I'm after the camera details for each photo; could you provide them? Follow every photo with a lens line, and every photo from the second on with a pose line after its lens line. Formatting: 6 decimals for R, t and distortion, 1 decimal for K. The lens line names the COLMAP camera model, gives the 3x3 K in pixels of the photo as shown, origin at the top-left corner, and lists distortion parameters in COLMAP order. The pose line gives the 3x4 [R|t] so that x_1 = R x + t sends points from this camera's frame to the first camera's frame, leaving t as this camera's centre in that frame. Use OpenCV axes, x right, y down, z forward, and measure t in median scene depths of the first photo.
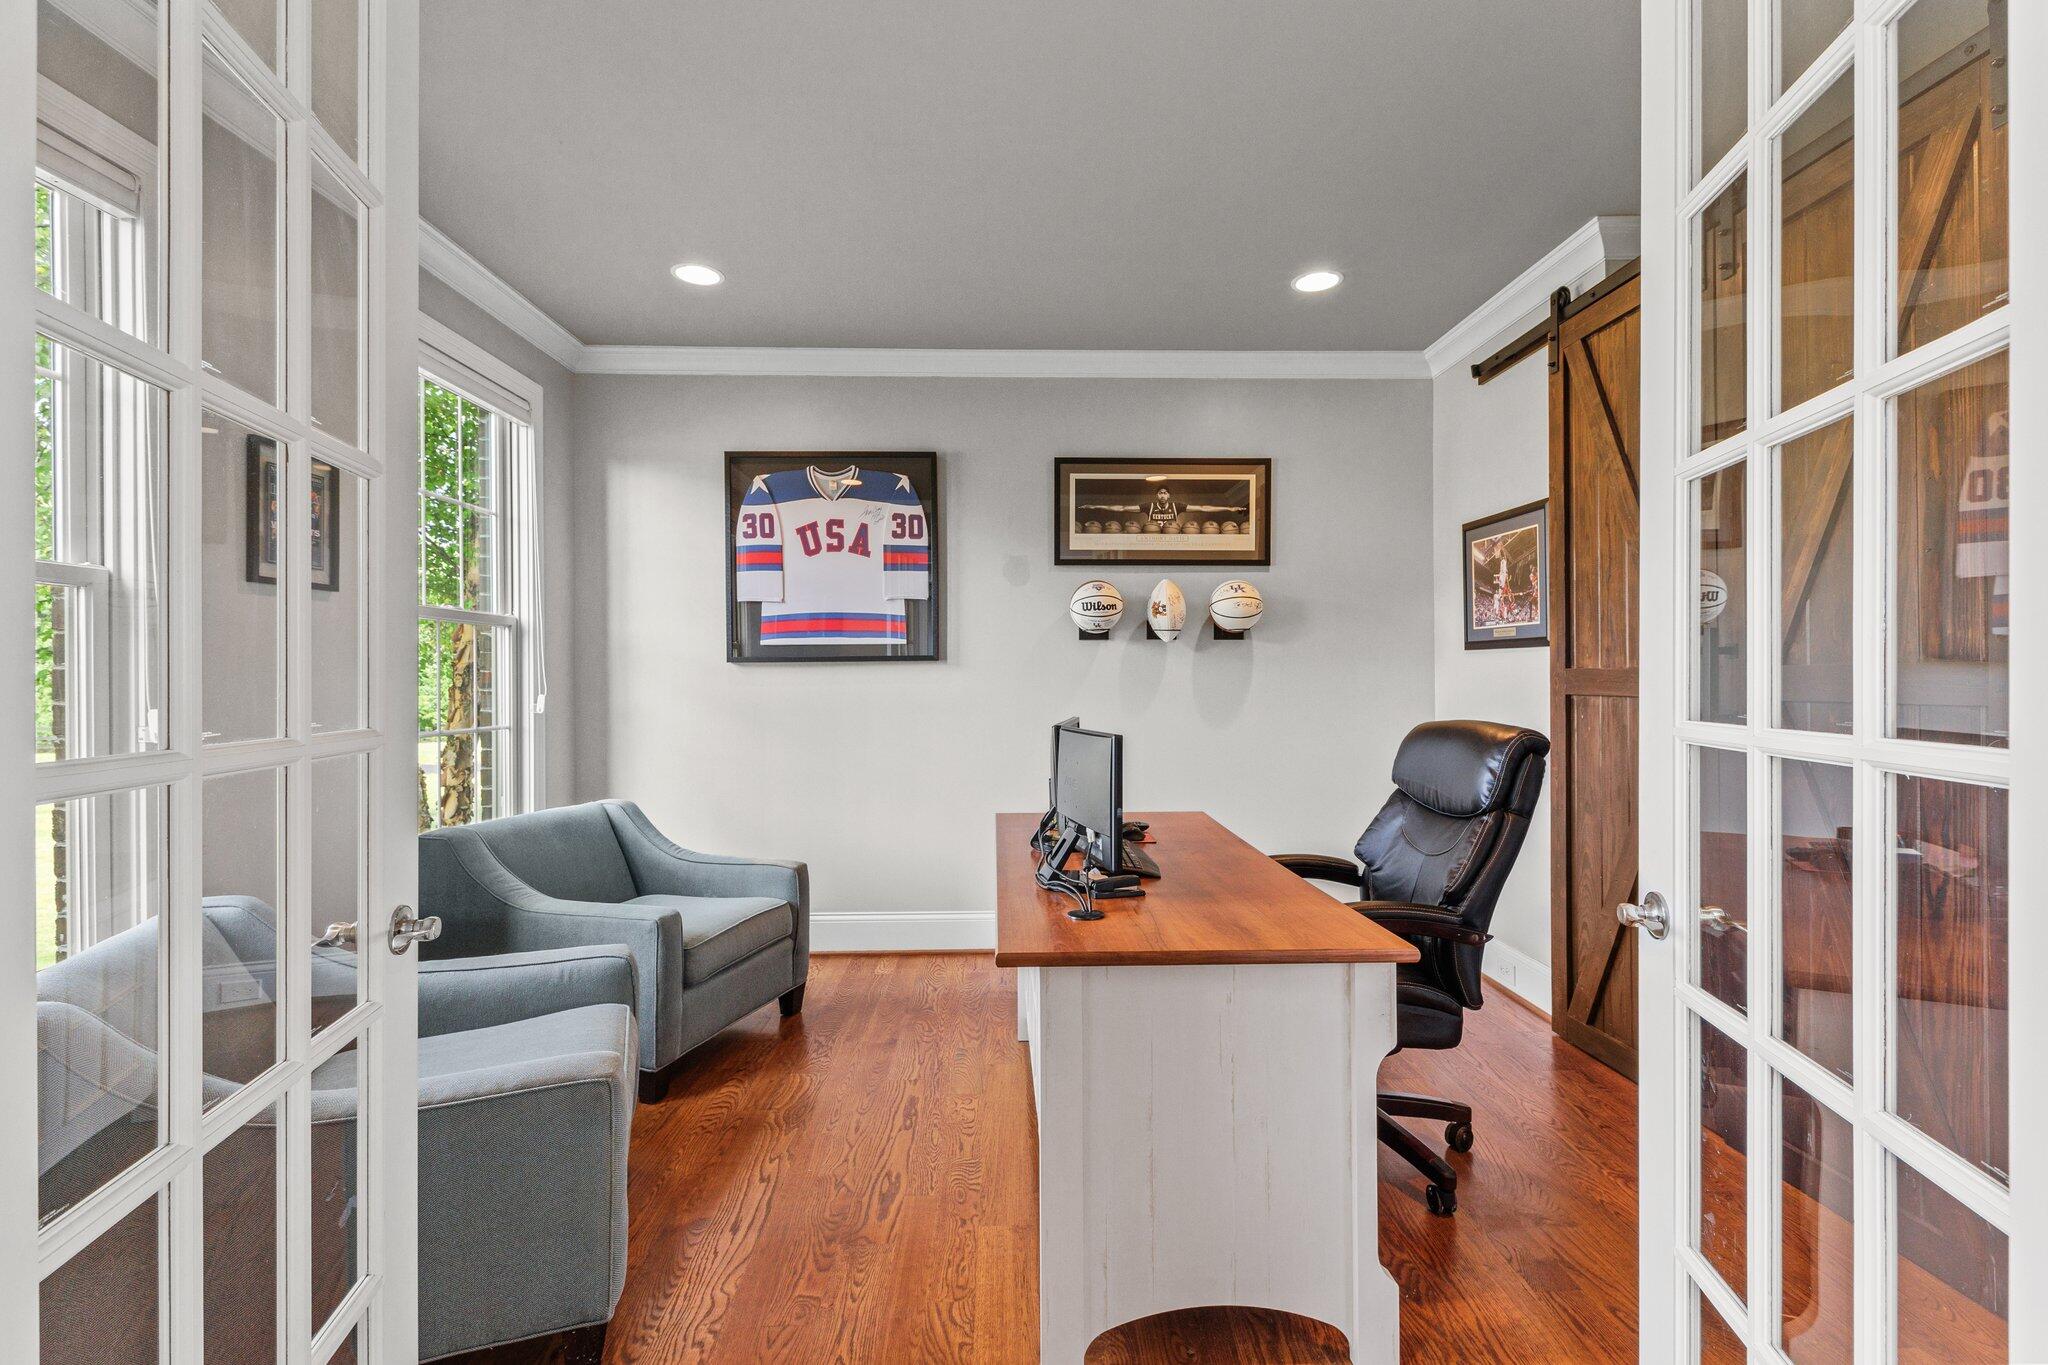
lens RADIAL K [[917.3, 0, 1012.5], [0, 917.3, 681.0], [0, 0, 1]] dist [0.008803, -0.002786]
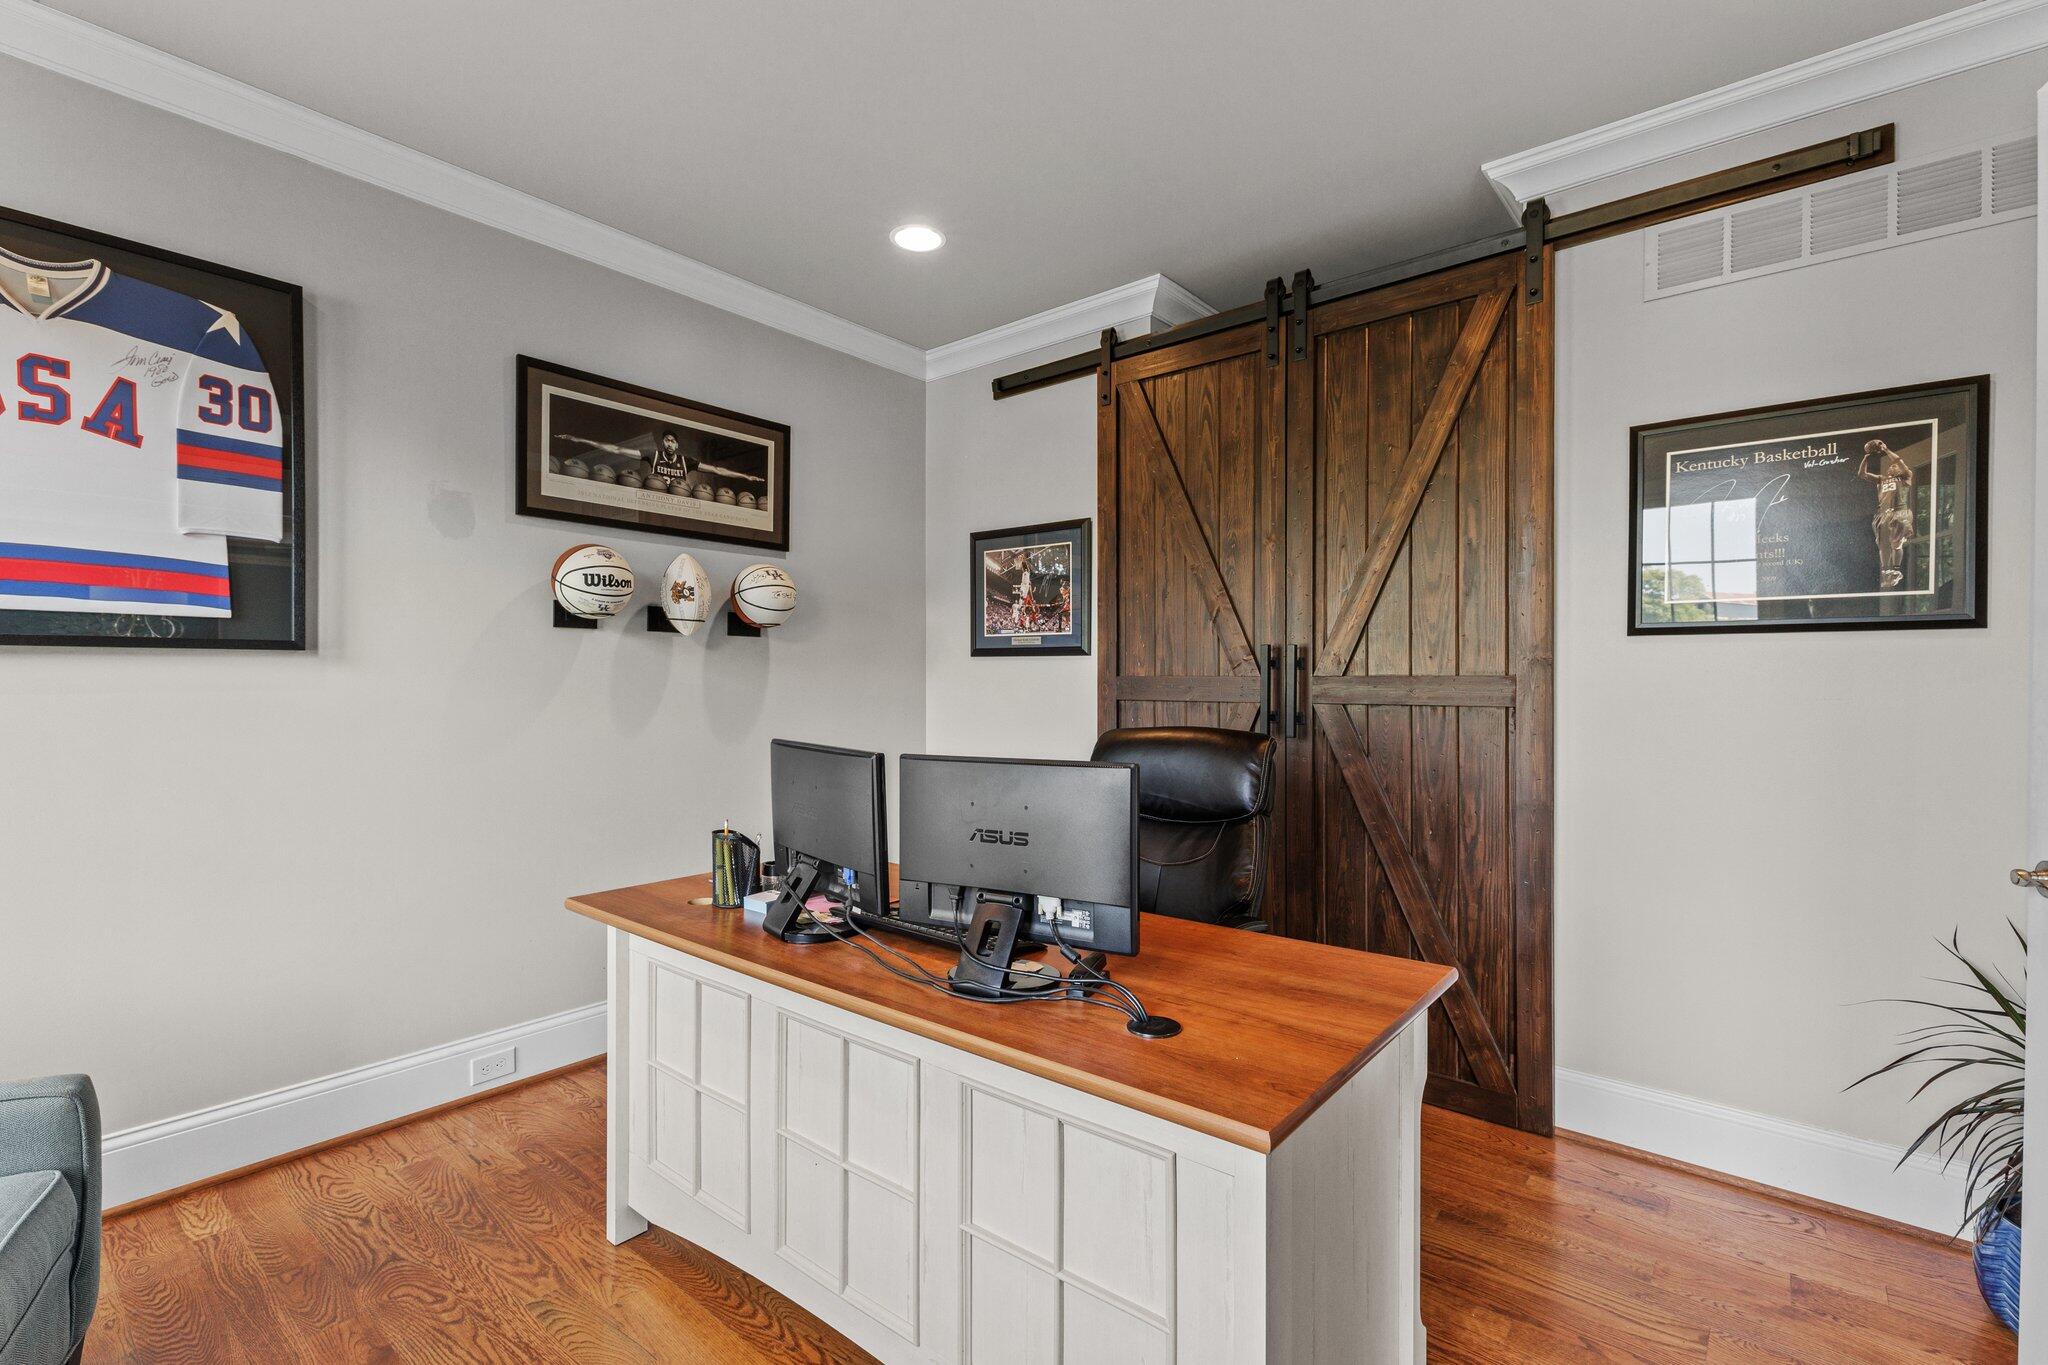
lens RADIAL K [[917.3, 0, 1020.8], [0, 917.3, 689.8], [0, 0, 1]] dist [0.008803, -0.002786]
pose [[0.651334, -0.000226, 0.758791, -0.227953], [-0.003876, 0.999986, 0.003626, -0.000853], [-0.758781, -0.005303, 0.651324, 0.278297]]
